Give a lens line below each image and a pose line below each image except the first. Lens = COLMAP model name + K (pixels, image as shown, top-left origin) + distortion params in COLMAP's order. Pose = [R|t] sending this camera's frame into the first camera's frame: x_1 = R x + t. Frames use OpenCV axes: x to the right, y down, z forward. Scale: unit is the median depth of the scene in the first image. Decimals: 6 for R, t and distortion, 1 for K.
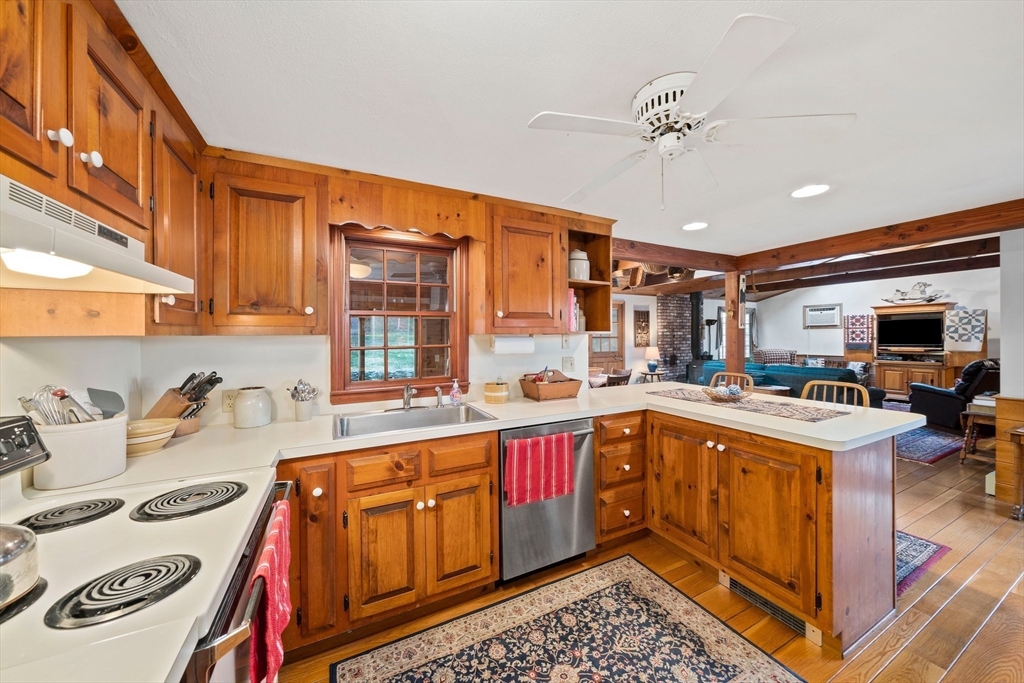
lens RADIAL K [[361.9, 0, 523.7], [0, 361.9, 343.2], [0, 0, 1]] dist [0.000458, 0.000066]
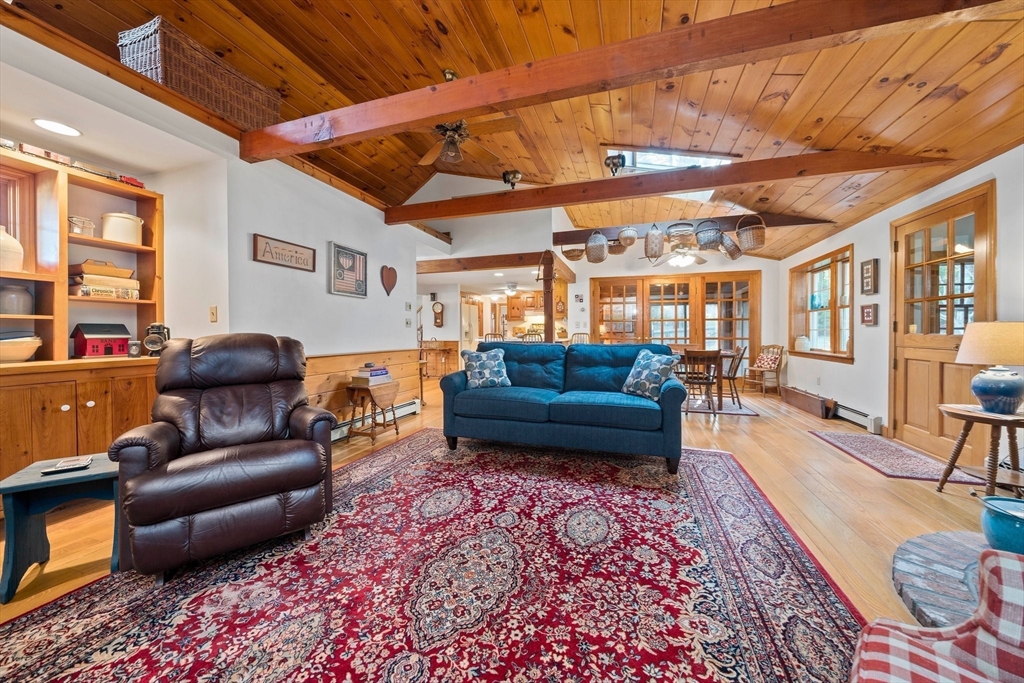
lens RADIAL K [[361.4, 0, 517.2], [0, 361.4, 327.0], [0, 0, 1]] dist [-0.003253, -0.000039]
pose [[-0.712529, -0.003067, -0.701636, 0.845969], [-0.007565, 0.999966, 0.003311, 0.016591], [0.701602, 0.007668, -0.712528, 0.984378]]
